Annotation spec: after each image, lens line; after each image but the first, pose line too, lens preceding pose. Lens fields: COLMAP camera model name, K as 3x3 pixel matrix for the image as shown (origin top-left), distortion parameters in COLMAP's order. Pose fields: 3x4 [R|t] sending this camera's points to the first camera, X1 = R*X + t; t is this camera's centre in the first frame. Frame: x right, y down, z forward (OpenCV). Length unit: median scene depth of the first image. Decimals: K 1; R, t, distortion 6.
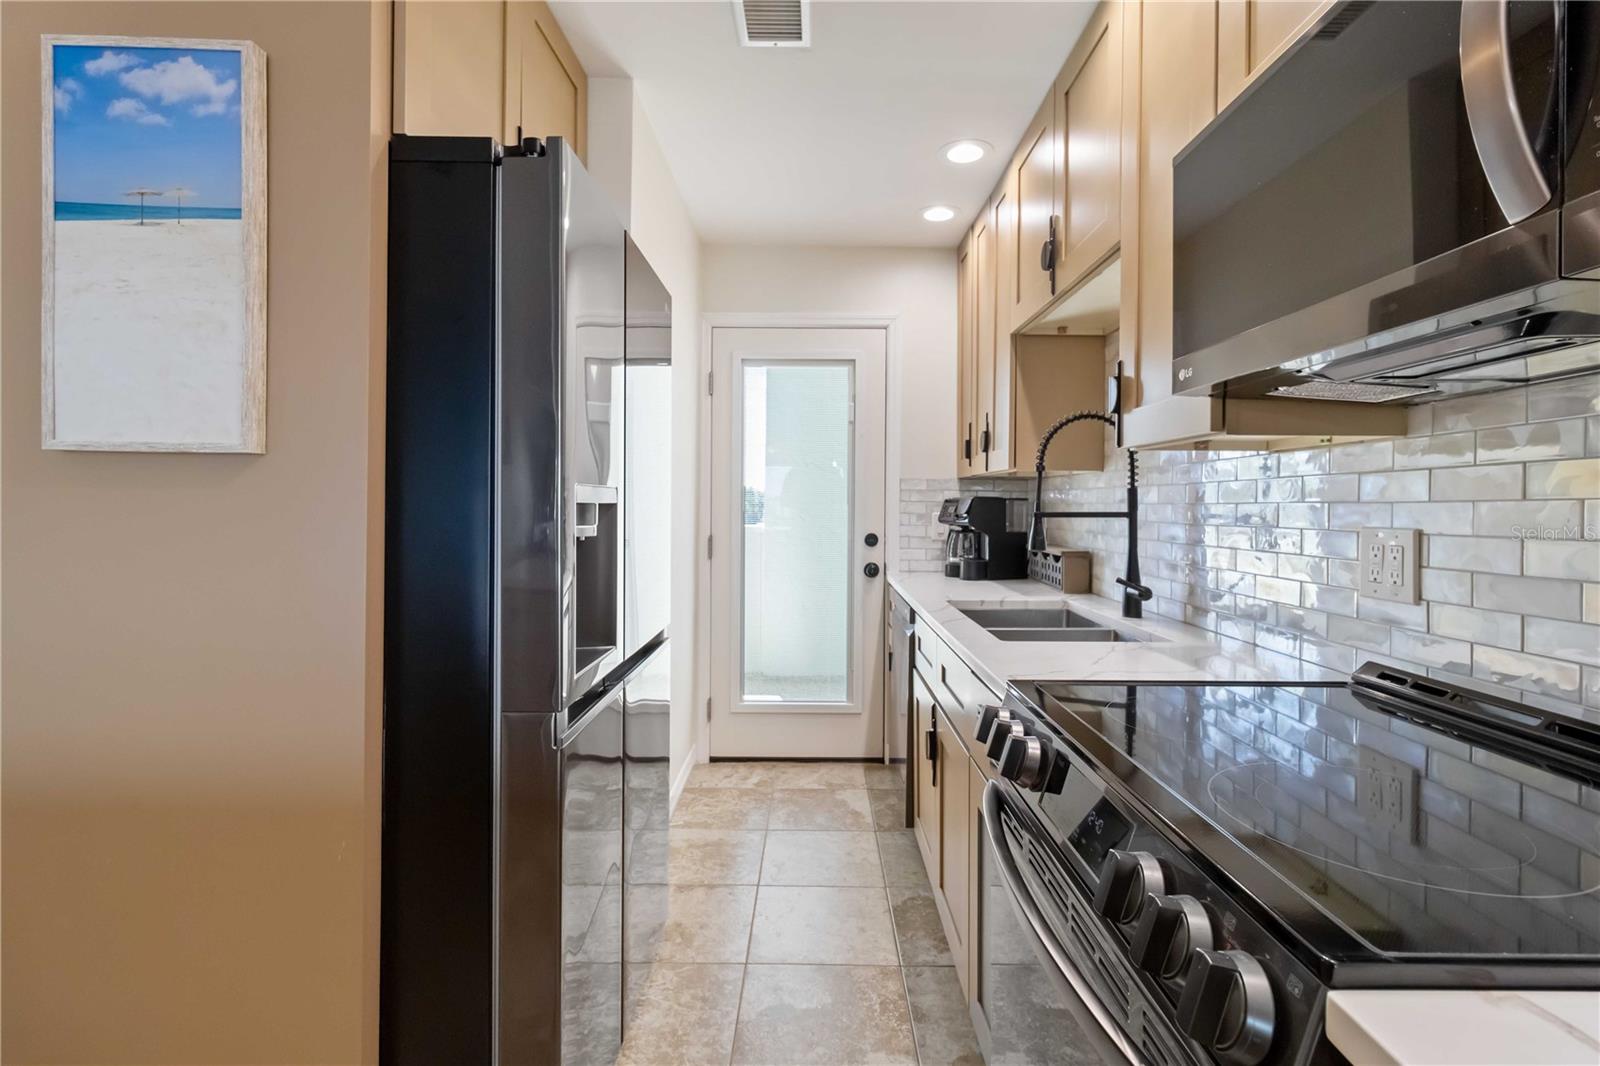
lens RADIAL K [[740.9, 0, 806.7], [0, 740.9, 506.7], [0, 0, 1]] dist [0.001116, 0.000178]
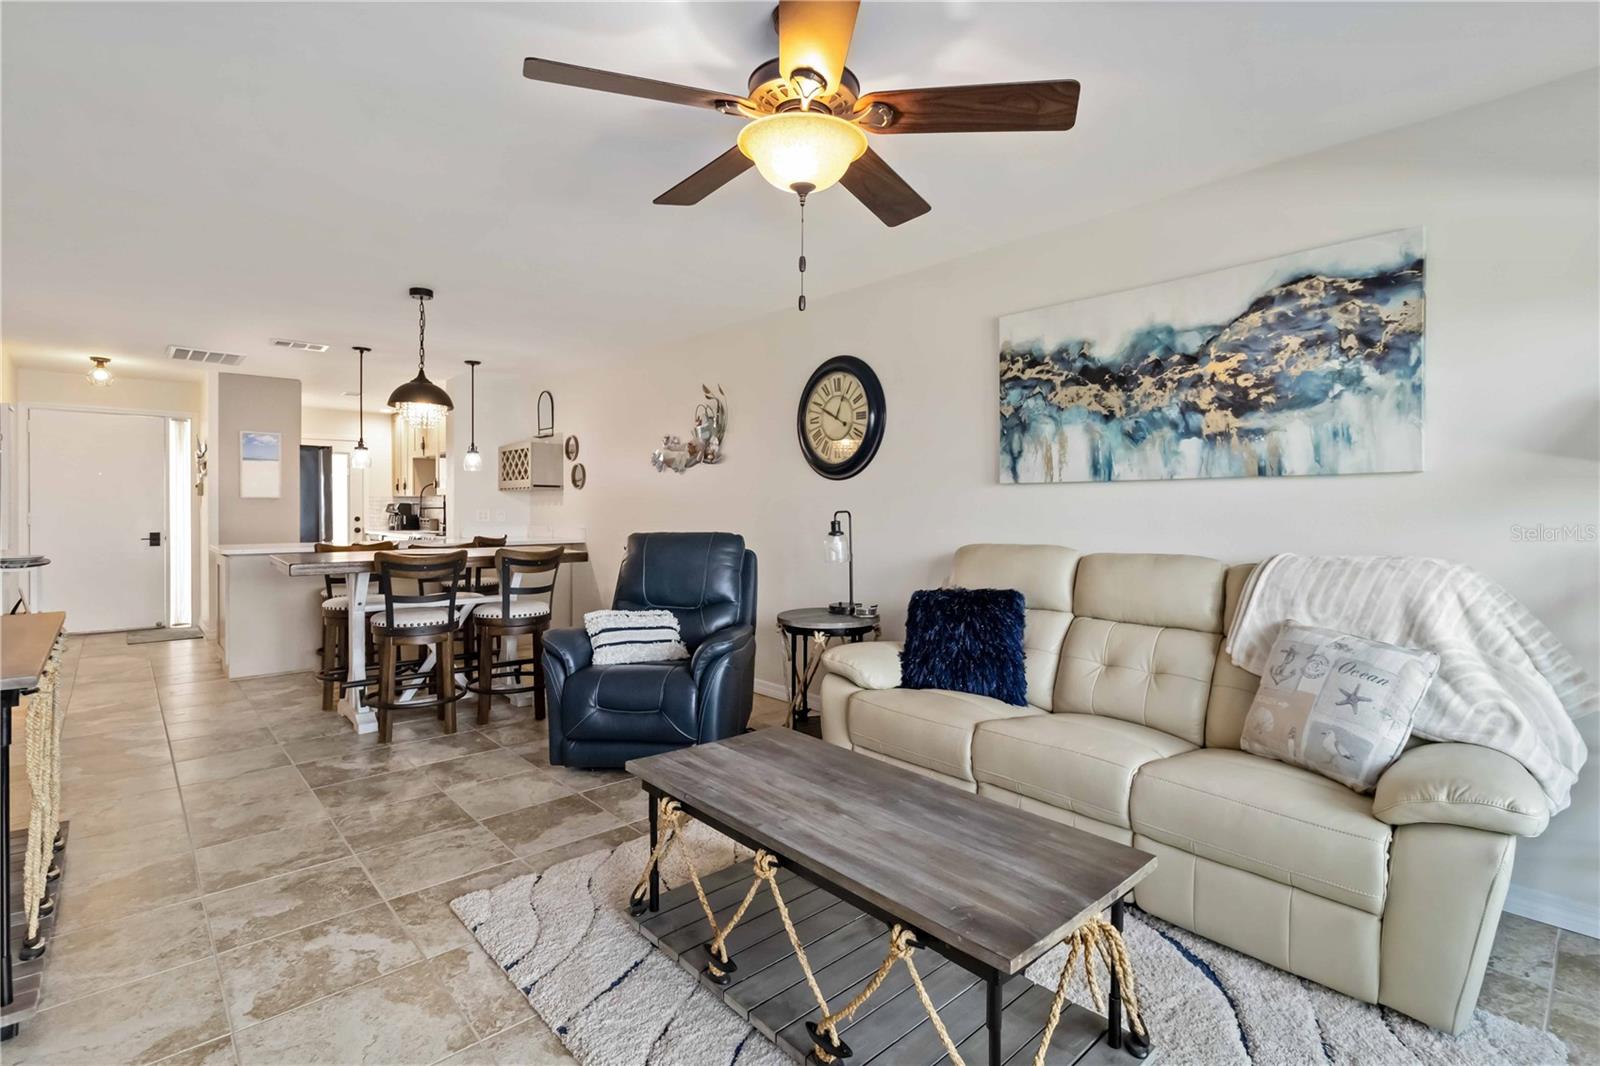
lens RADIAL K [[740.9, 0, 806.7], [0, 740.9, 506.7], [0, 0, 1]] dist [0.001116, 0.000178]
pose [[0.731850, -0.002875, 0.681459, -0.733892], [0.004532, 0.999990, -0.000648, 0.011282], [-0.681450, 0.003563, 0.731856, -2.773907]]
